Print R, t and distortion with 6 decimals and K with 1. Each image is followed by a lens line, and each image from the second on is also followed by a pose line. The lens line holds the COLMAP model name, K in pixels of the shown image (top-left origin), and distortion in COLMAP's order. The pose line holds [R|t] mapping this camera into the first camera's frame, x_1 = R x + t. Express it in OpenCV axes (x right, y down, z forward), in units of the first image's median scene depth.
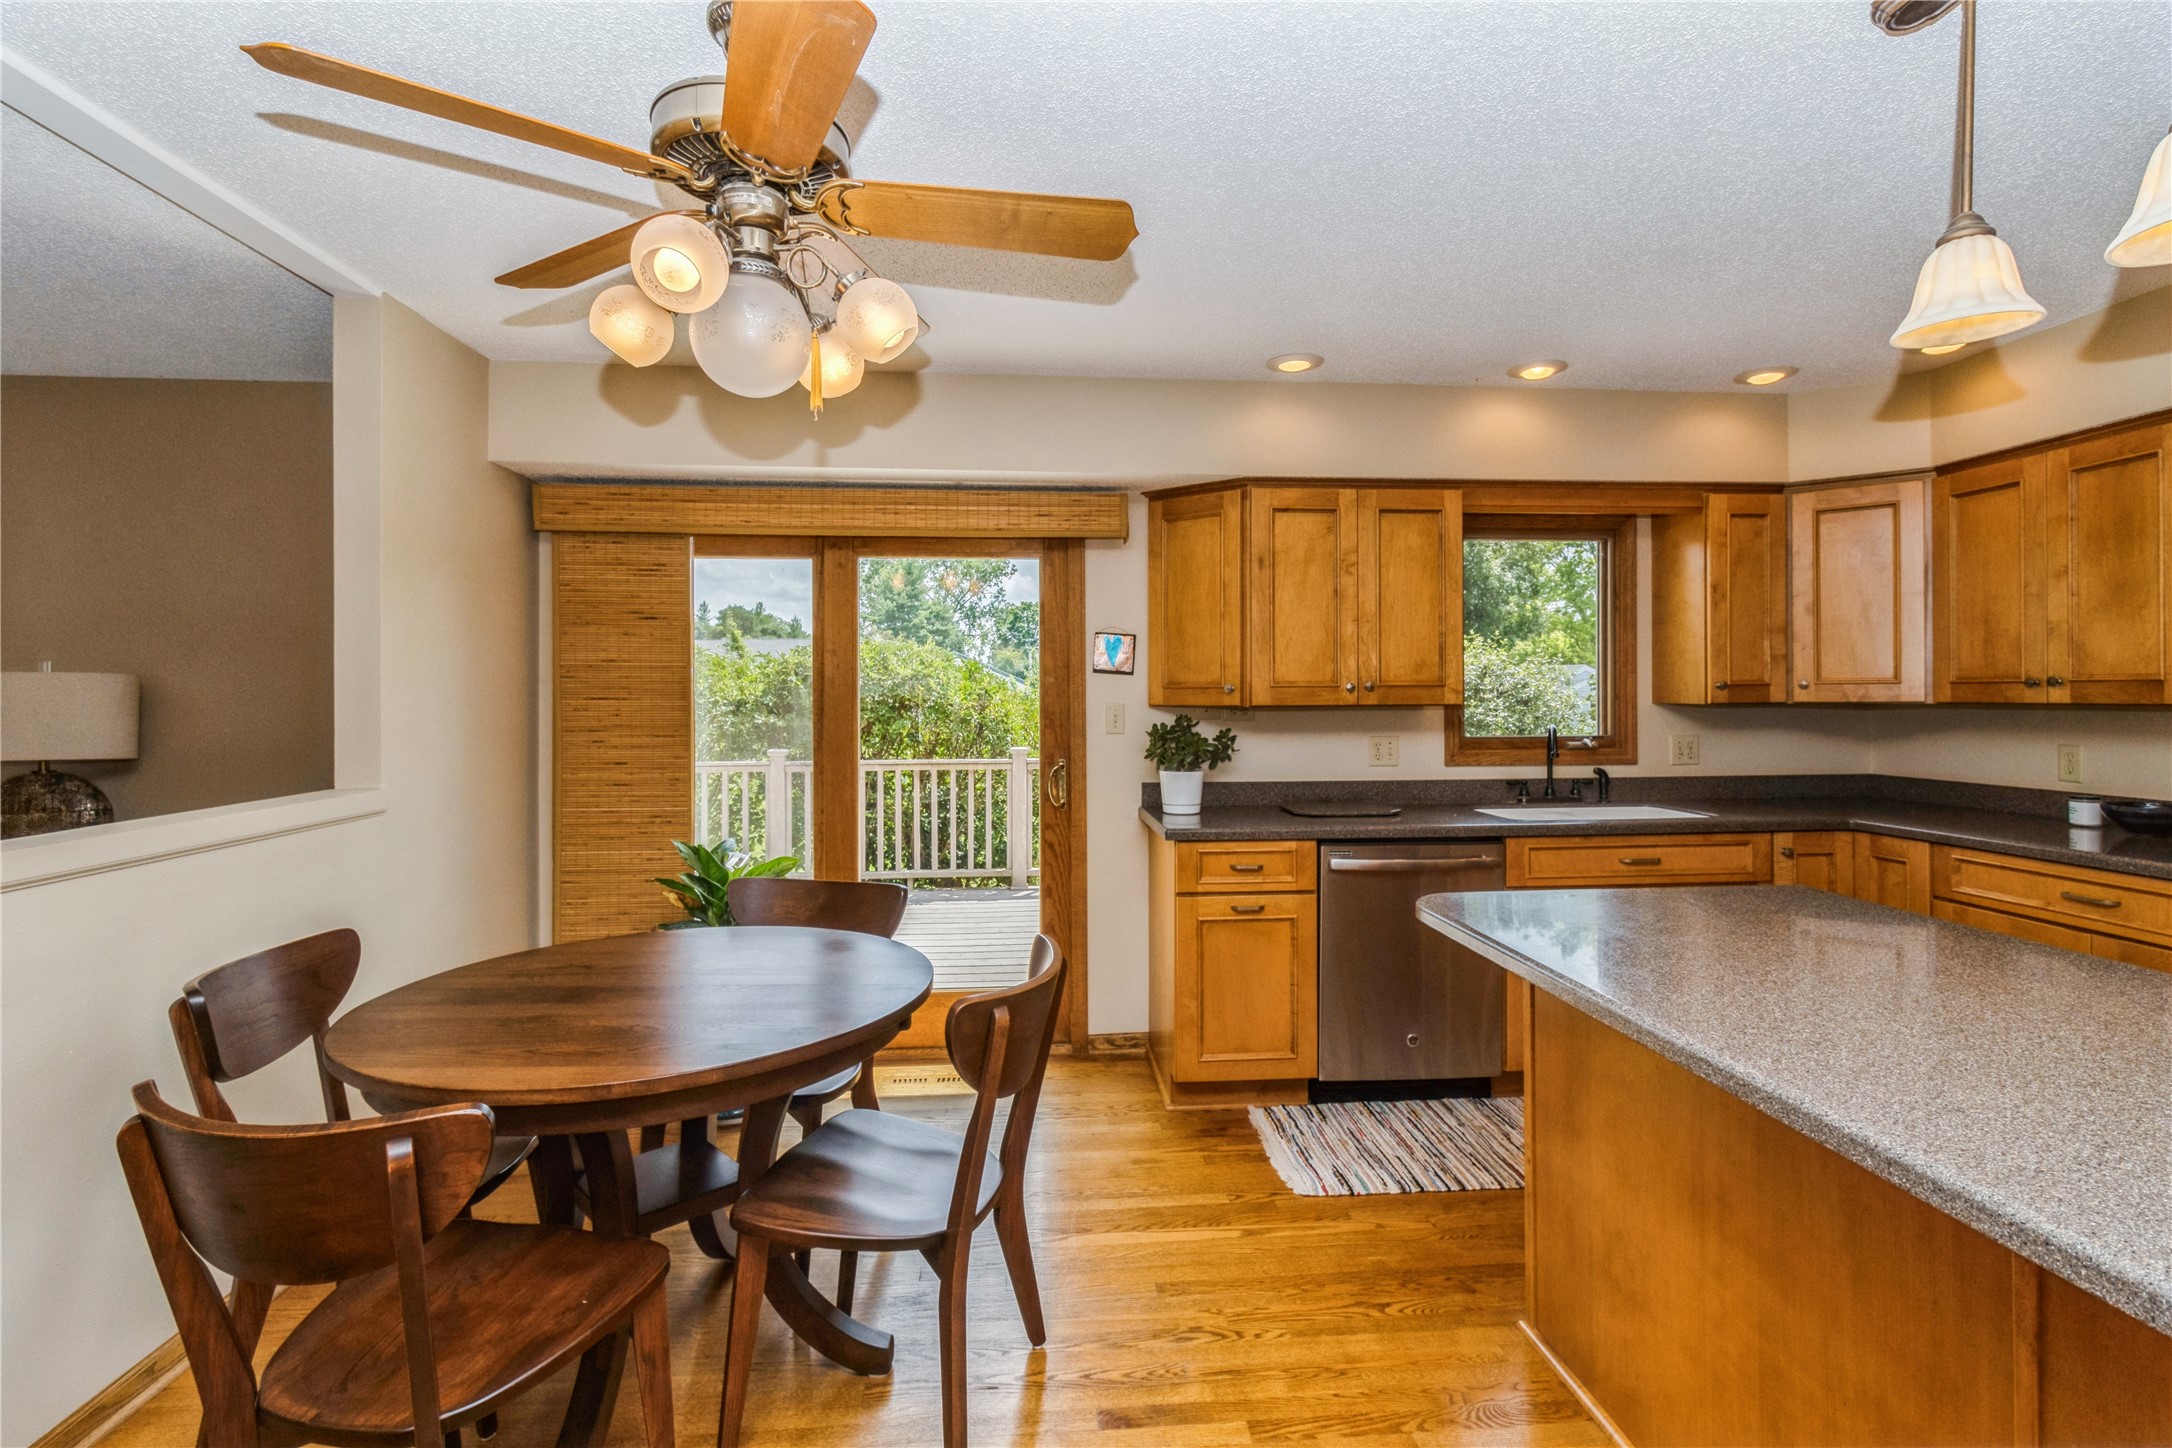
lens RADIAL K [[1026.6, 0, 1097.3], [0, 1026.6, 696.7], [0, 0, 1]] dist [0.003198, 0.000202]
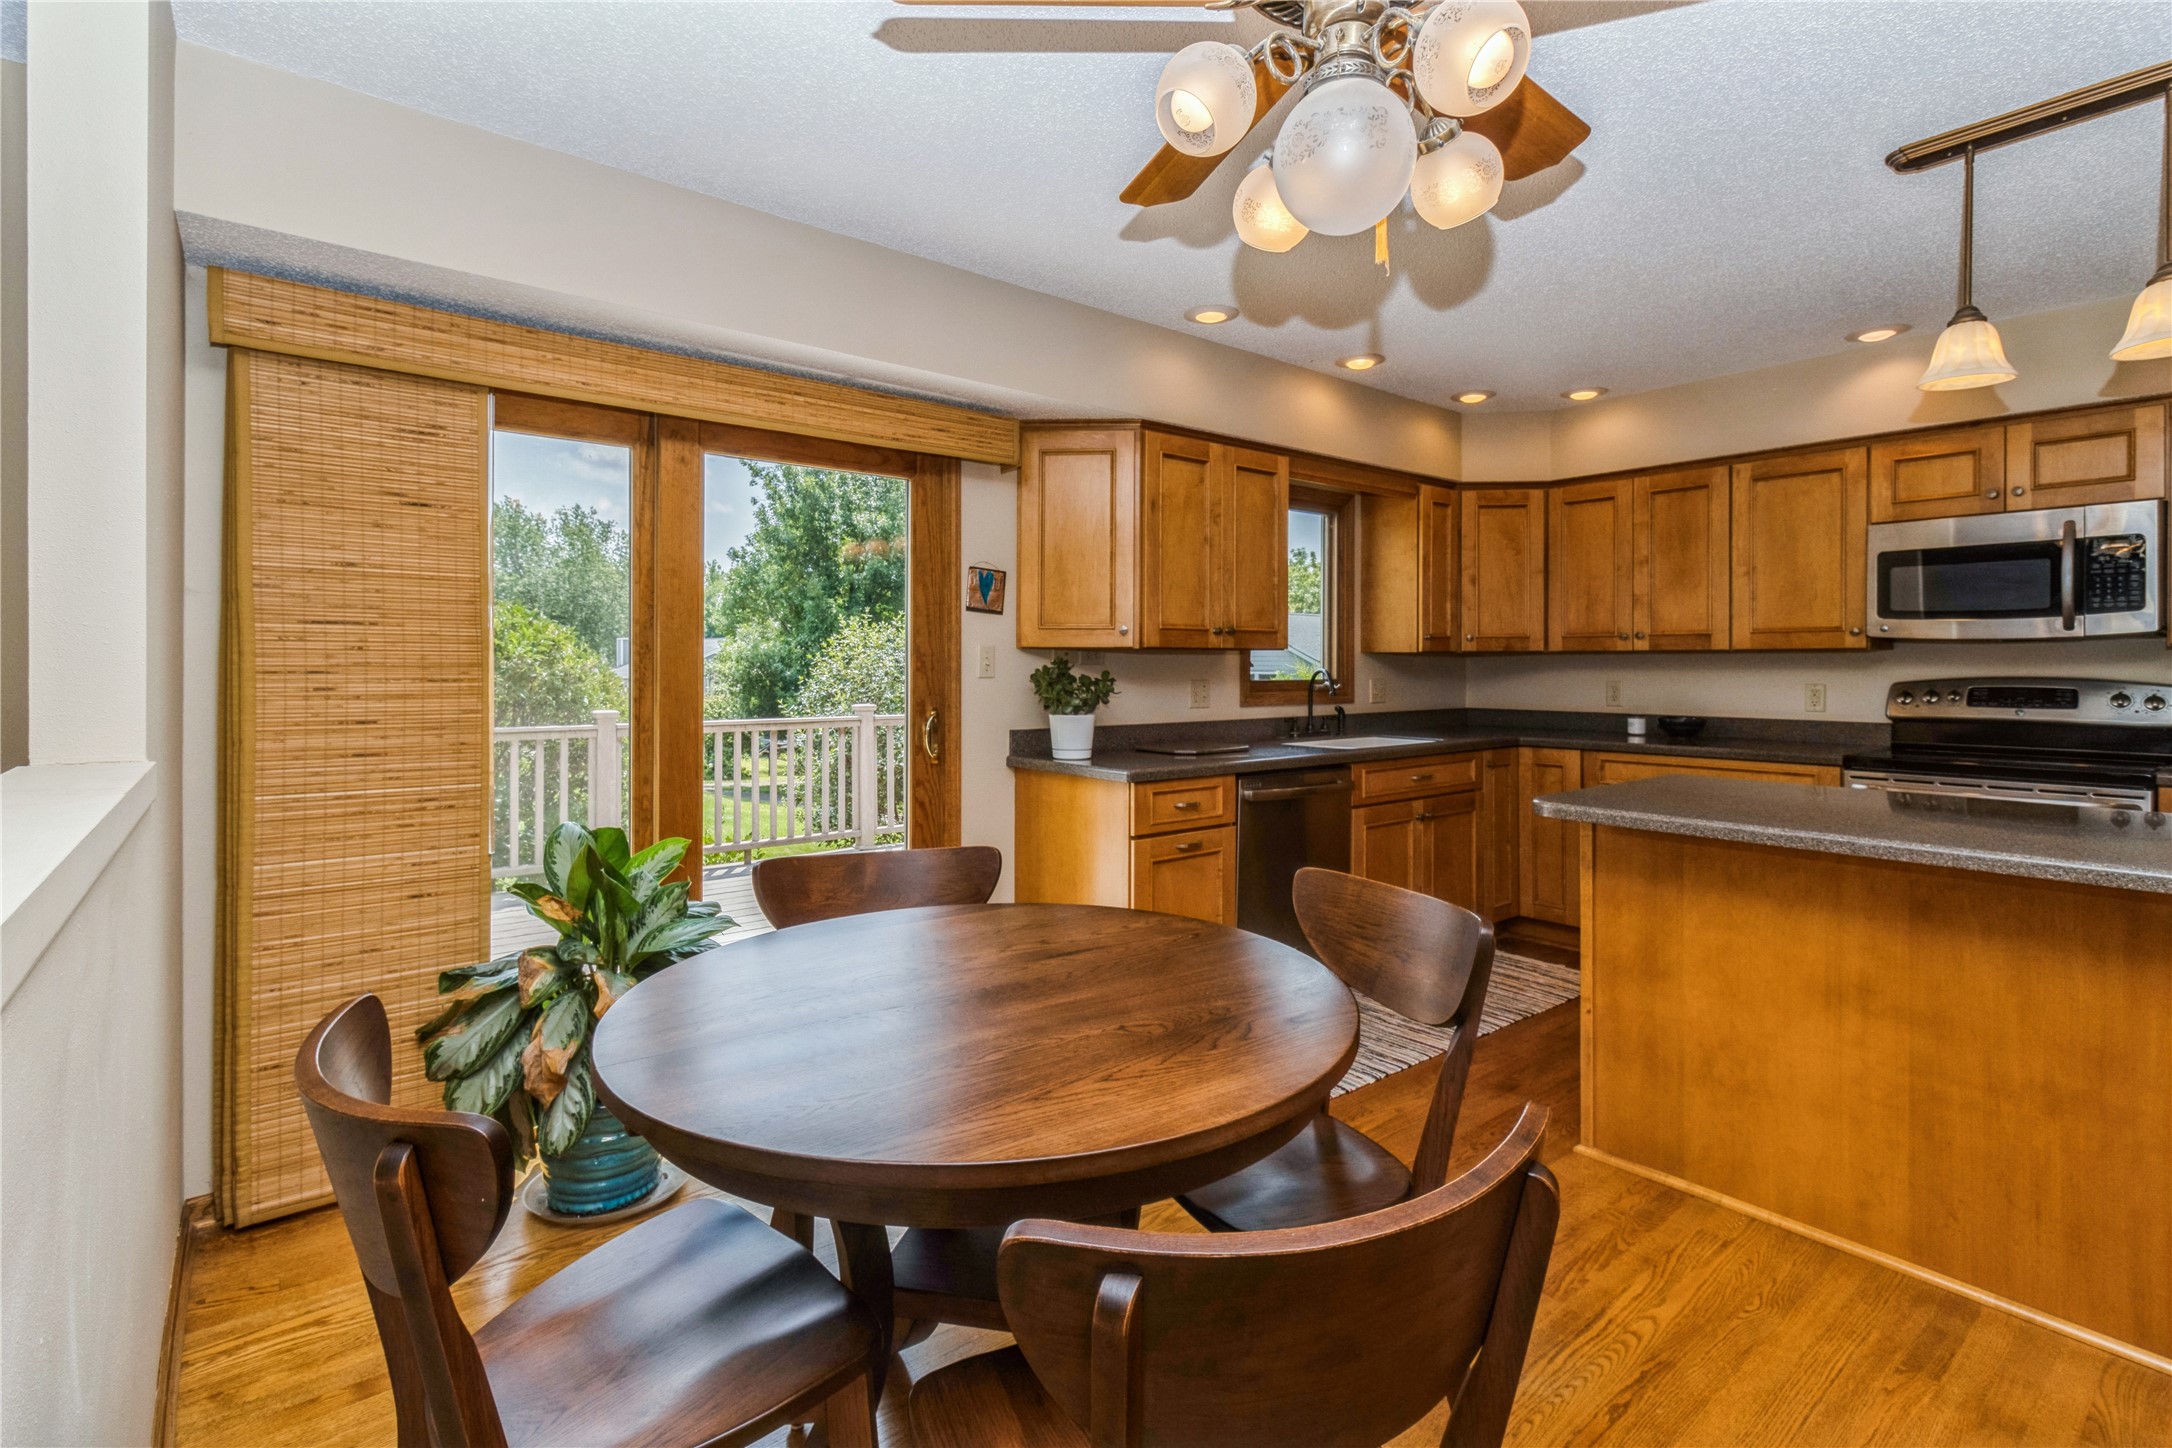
lens RADIAL K [[1021.7, 0, 1092.6], [0, 1021.7, 669.9], [0, 0, 1]] dist [-0.000267, -0.000673]
pose [[0.826737, 0.001933, 0.562585, -0.468042], [-0.002581, 0.999997, 0.000358, 0.031515], [-0.562582, -0.001748, 0.826739, 0.211067]]
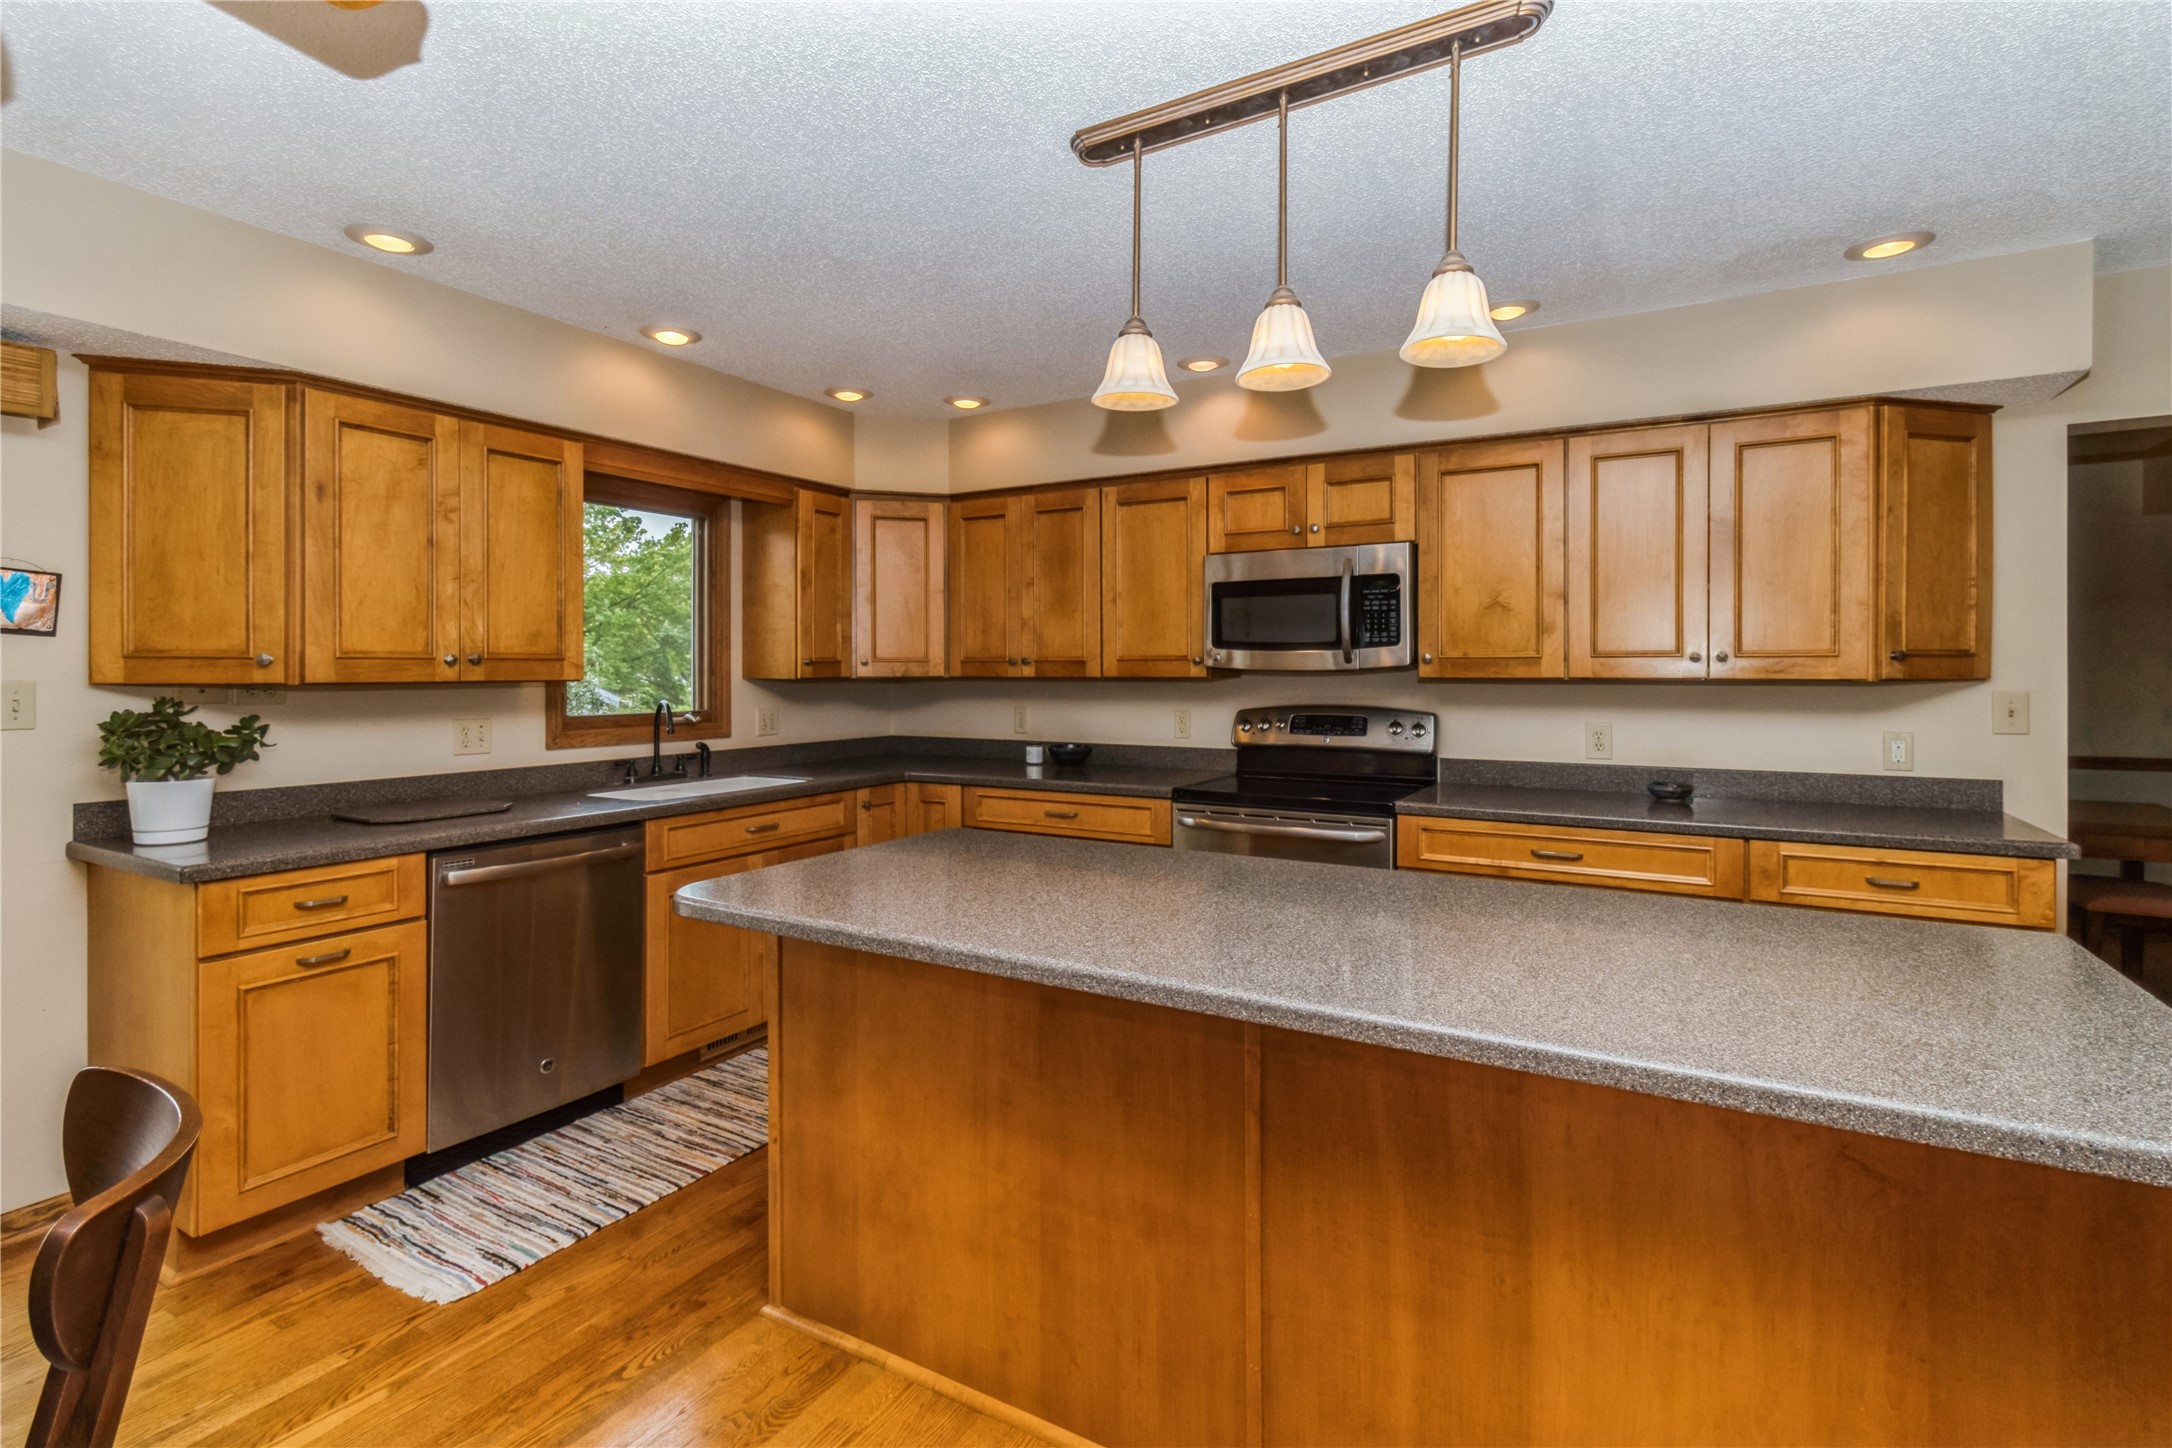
lens RADIAL K [[1020.6, 0, 1100.9], [0, 1020.6, 673.2], [0, 0, 1]] dist [0.000734, -0.000306]
pose [[0.569315, 0.000963, 0.822119, -0.131083], [0.000702, 0.999998, -0.001658, 0.003340], [-0.822120, 0.001521, 0.569313, 0.116356]]
